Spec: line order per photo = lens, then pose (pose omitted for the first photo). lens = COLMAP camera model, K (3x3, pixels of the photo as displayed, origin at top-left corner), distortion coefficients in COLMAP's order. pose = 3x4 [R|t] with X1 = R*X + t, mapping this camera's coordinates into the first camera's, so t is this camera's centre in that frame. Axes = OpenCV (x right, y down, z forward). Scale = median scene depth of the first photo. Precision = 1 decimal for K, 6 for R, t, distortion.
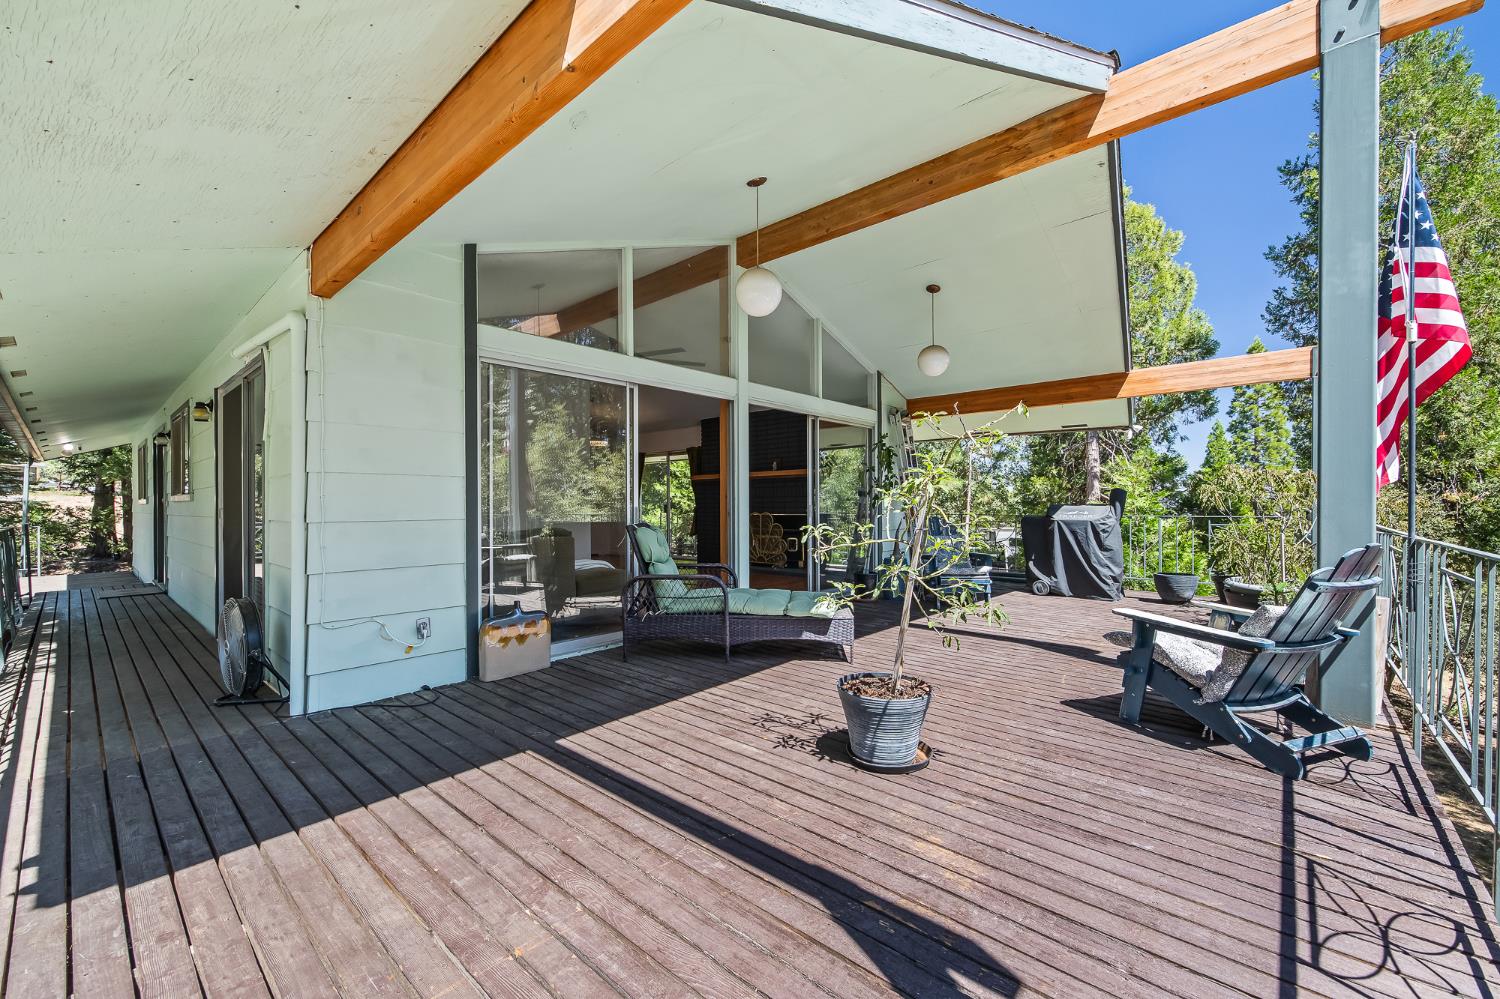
lens RADIAL K [[604.0, 0, 753.5], [0, 604.0, 506.0], [0, 0, 1]] dist [-0.000412, 0.000451]
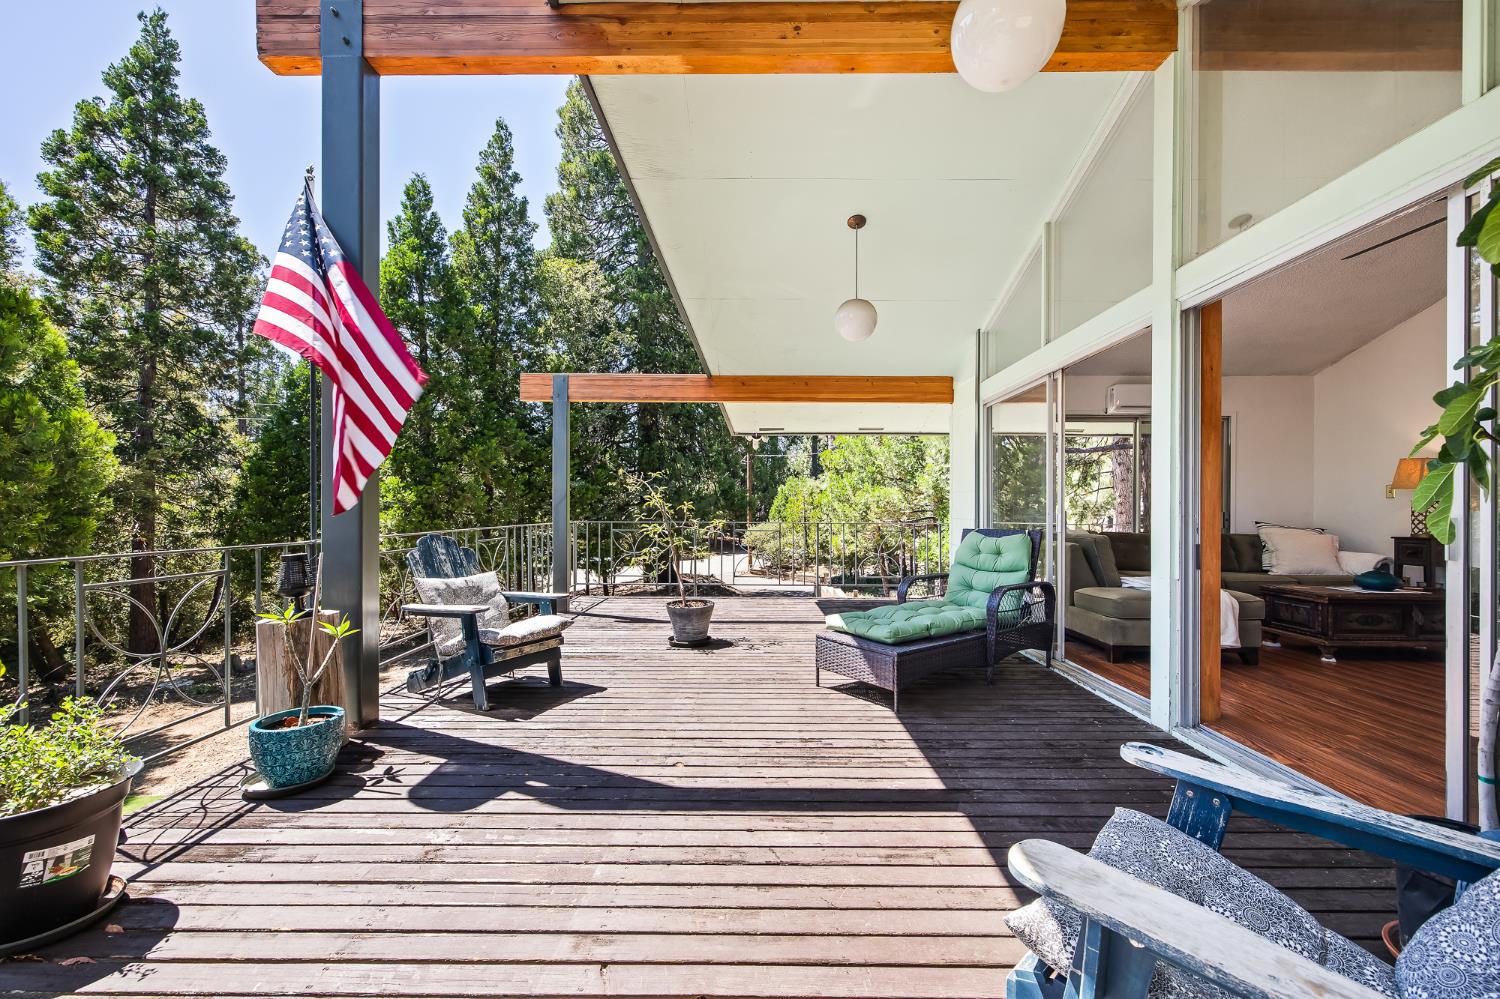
lens RADIAL K [[604.0, 0, 753.5], [0, 604.0, 506.0], [0, 0, 1]] dist [-0.000412, 0.000451]
pose [[-0.753202, 0.001281, -0.657788, 1.014545], [-0.002106, 0.999988, 0.004359, -0.018656], [0.657786, 0.004668, -0.753190, 1.973295]]
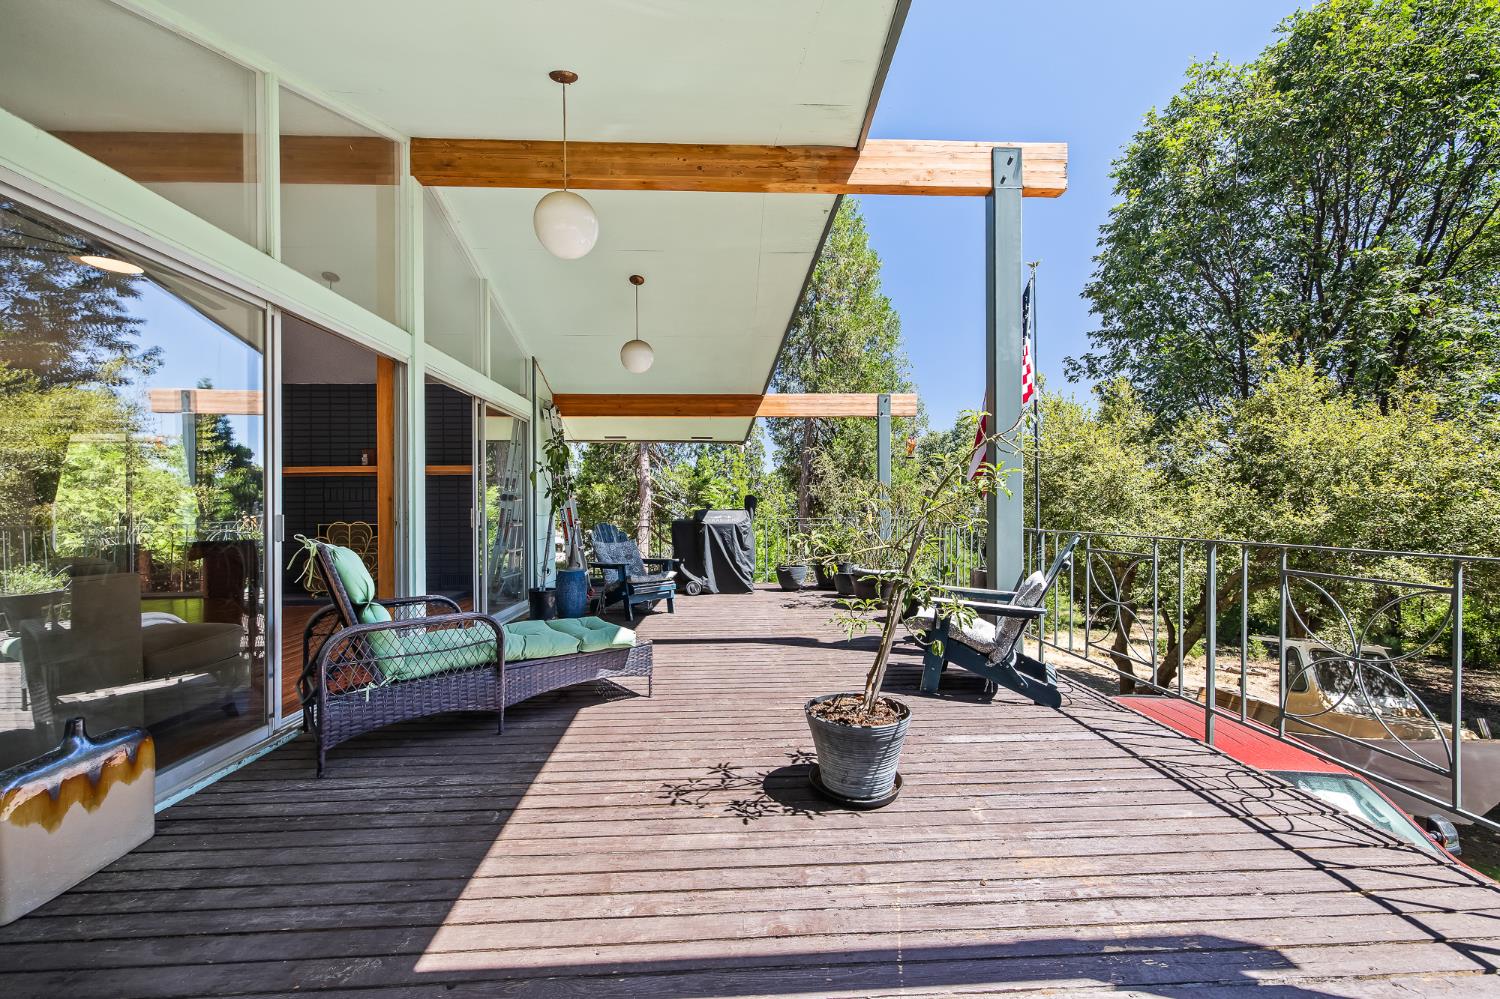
lens RADIAL K [[604.0, 0, 753.5], [0, 604.0, 506.0], [0, 0, 1]] dist [-0.000412, 0.000451]
pose [[0.714965, 0.002029, 0.699157, -0.398472], [0.004883, 0.999957, -0.007895, 0.001099], [-0.699143, 0.009059, 0.714925, 0.352395]]
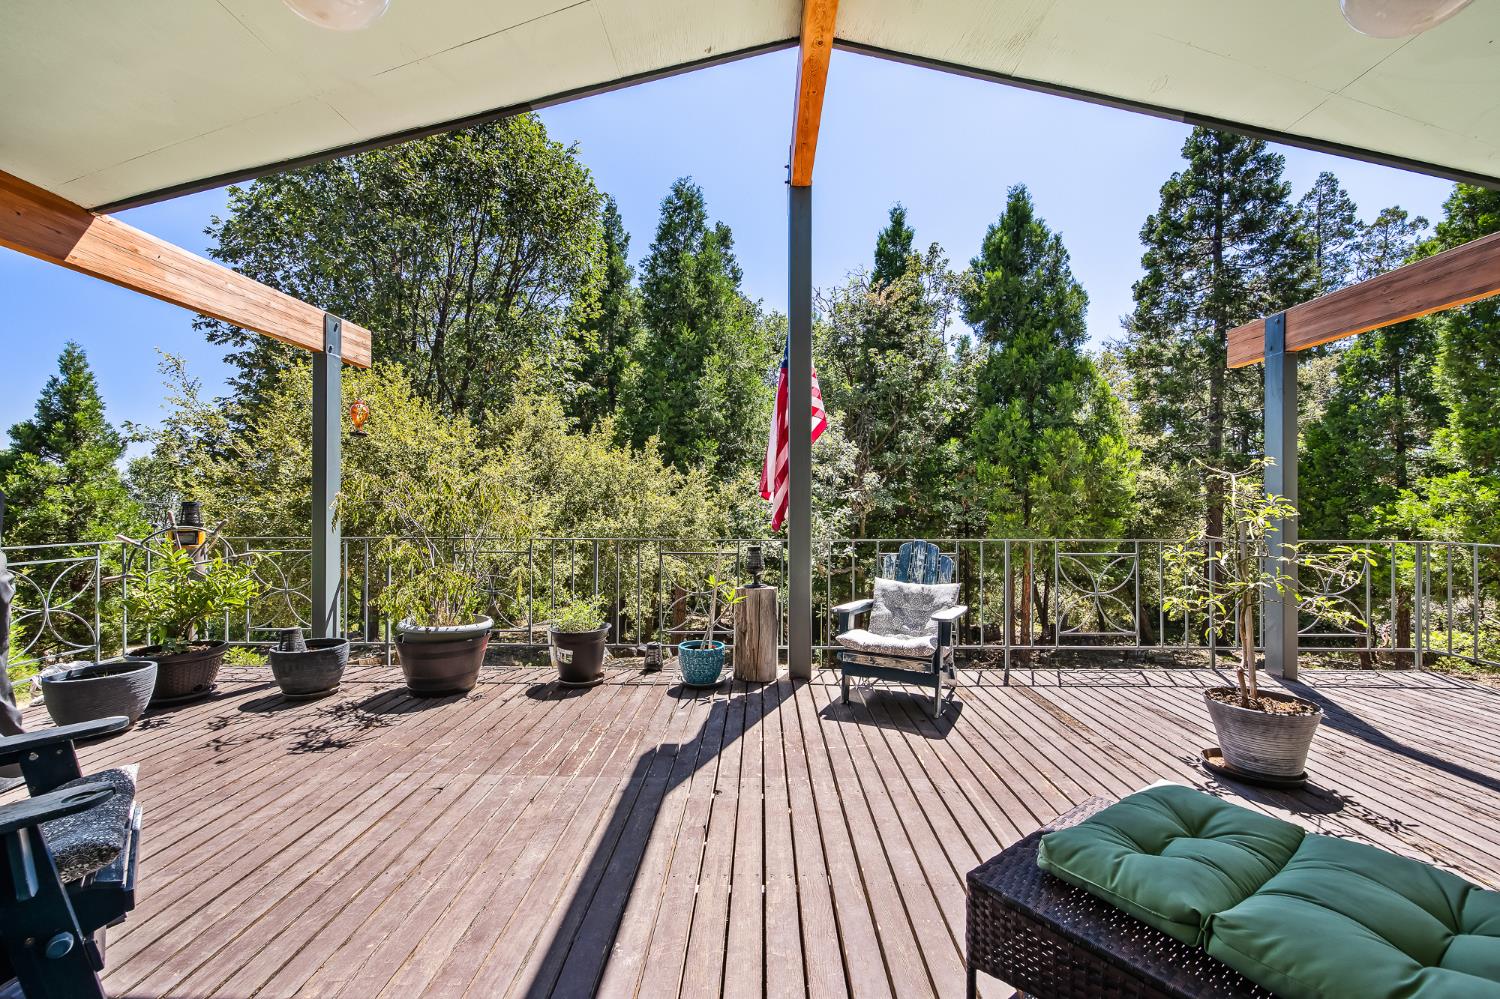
lens RADIAL K [[606.1, 0, 754.5], [0, 606.1, 499.0], [0, 0, 1]] dist [-0.000414, 0.000037]
pose [[-0.653836, 0.015749, 0.756473, -0.005258], [0.006163, 0.999861, -0.015489, -0.025227], [-0.756611, -0.005466, -0.653842, 1.771042]]
